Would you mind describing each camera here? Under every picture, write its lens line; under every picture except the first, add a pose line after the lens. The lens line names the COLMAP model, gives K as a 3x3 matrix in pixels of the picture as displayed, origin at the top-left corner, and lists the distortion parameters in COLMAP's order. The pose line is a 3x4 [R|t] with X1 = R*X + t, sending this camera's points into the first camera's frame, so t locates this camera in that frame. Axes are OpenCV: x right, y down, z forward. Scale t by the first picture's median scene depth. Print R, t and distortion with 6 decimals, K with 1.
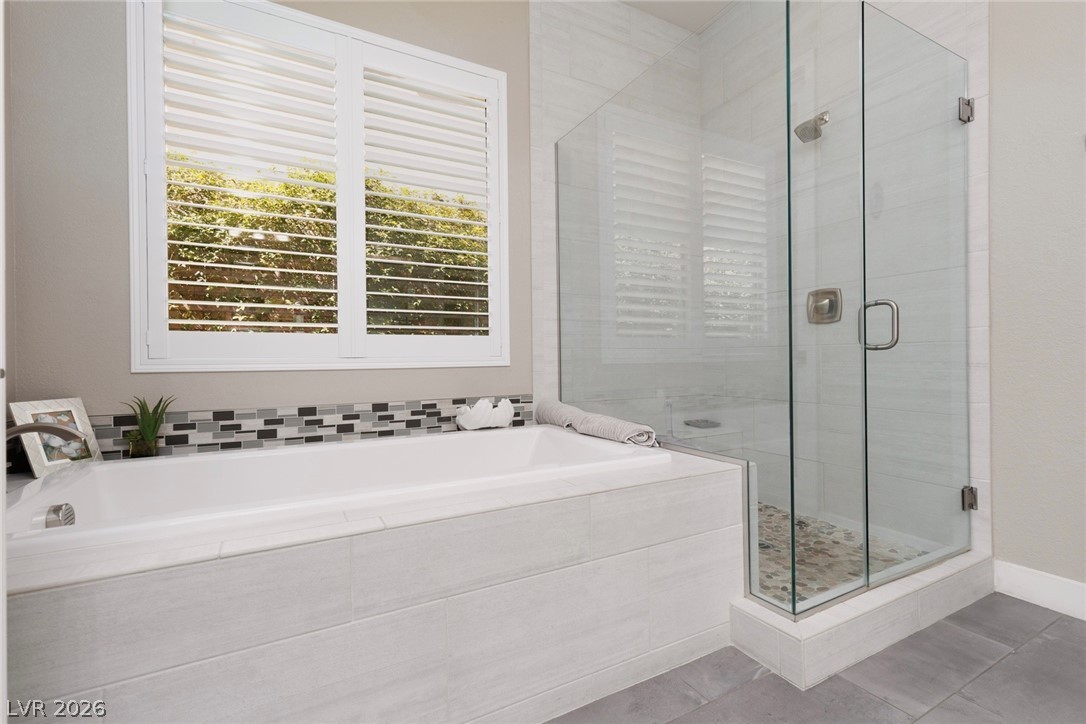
lens RADIAL K [[489.2, 0, 544.1], [0, 489.2, 358.0], [0, 0, 1]] dist [0.009548, -0.001468]
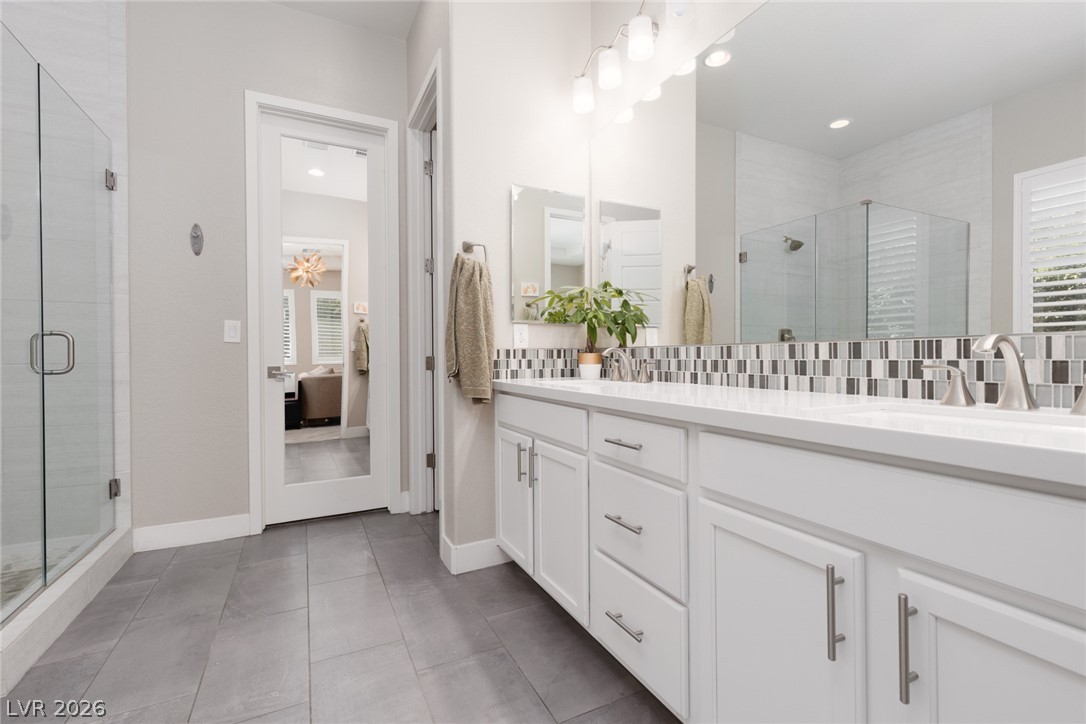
lens RADIAL K [[489.2, 0, 544.1], [0, 489.2, 358.6], [0, 0, 1]] dist [0.009548, -0.001468]
pose [[0.048708, 0.004493, 0.998803, -0.347034], [0.005299, 0.999975, -0.004757, -0.036289], [-0.998799, 0.005525, 0.048683, -0.163997]]
